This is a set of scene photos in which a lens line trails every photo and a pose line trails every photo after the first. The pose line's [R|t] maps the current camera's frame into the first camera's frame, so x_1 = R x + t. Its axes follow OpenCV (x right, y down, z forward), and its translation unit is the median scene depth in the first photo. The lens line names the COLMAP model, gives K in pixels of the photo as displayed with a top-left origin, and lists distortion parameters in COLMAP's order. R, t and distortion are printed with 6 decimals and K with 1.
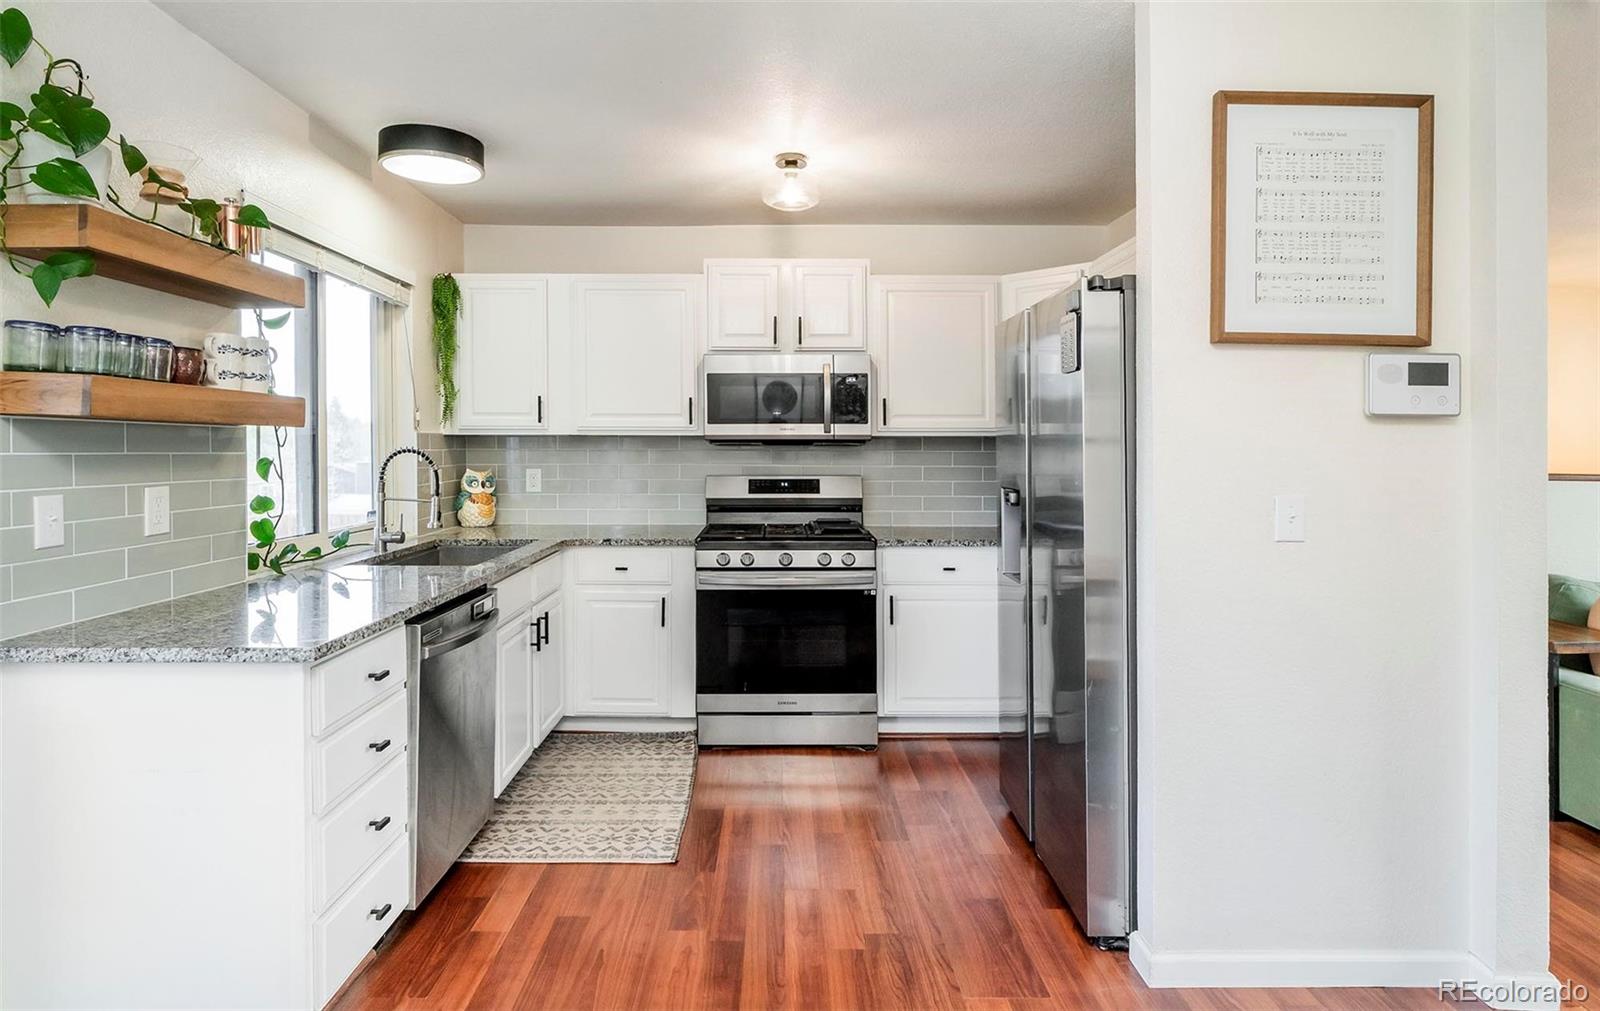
lens RADIAL K [[884.2, 0, 678.4], [0, 884.2, 468.3], [0, 0, 1]] dist [0.000331, 0.000454]
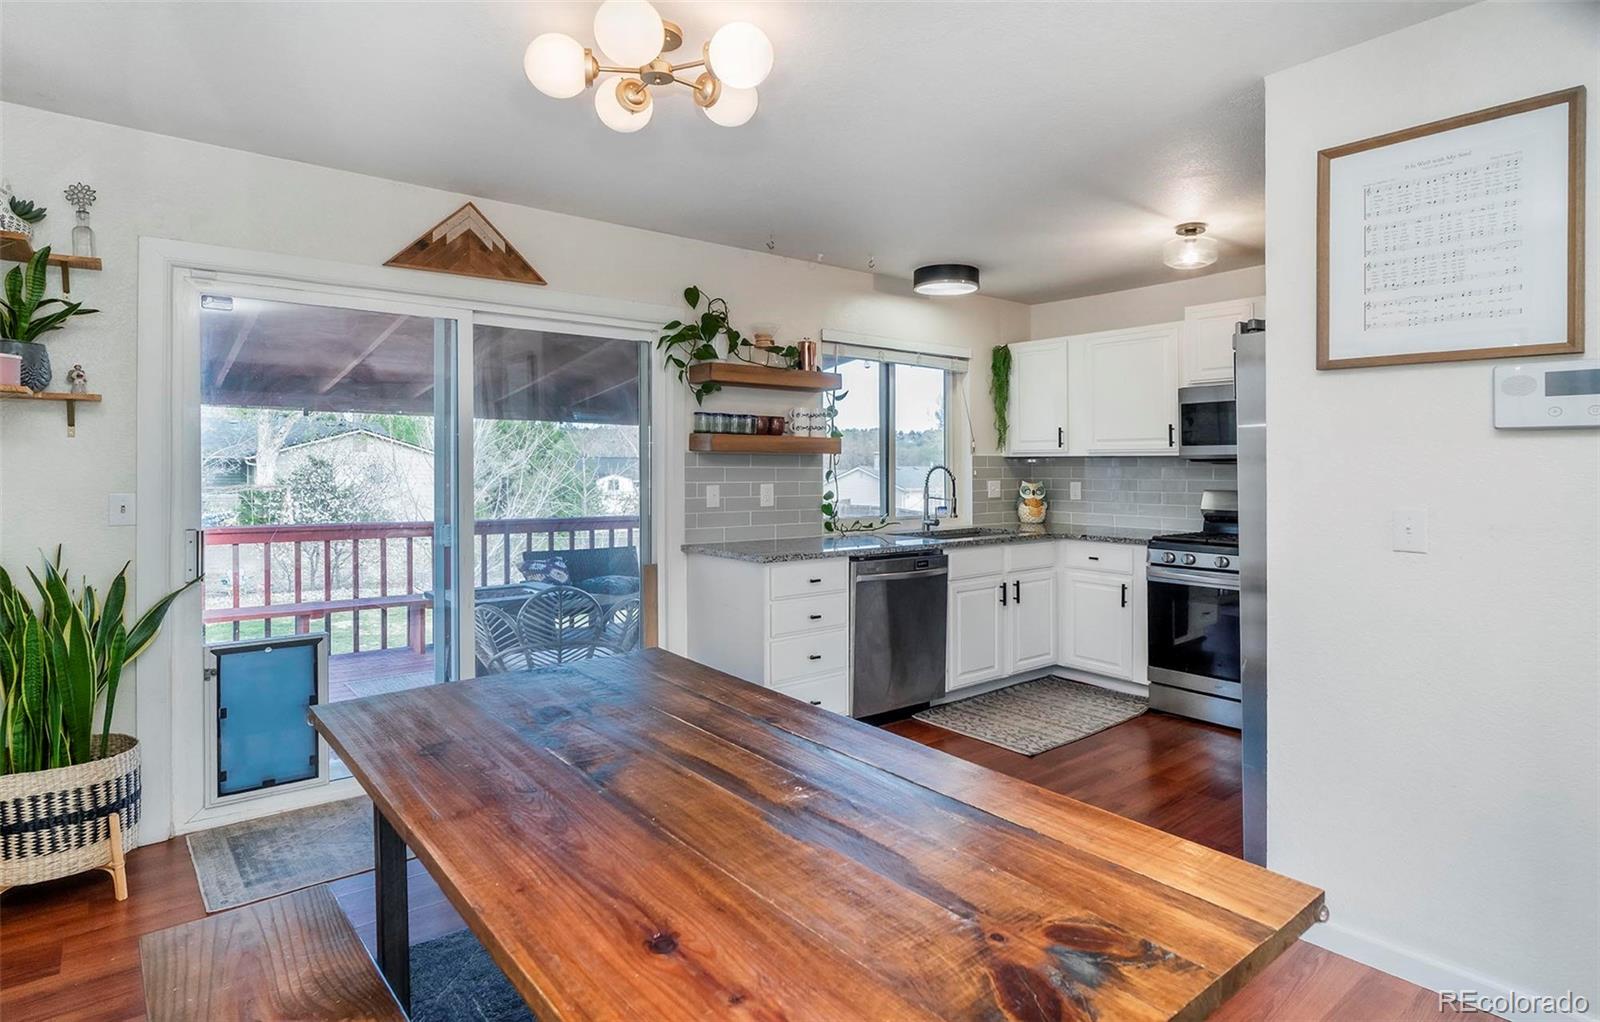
lens RADIAL K [[799.1, 0, 802.8], [0, 799.1, 458.6], [0, 0, 1]] dist [0.002120, 0.000339]
pose [[0.644815, -0.007917, -0.764298, 0.687696], [-0.020264, 0.999418, -0.027449, 0.008888], [0.764070, 0.033187, 0.644279, -0.115791]]
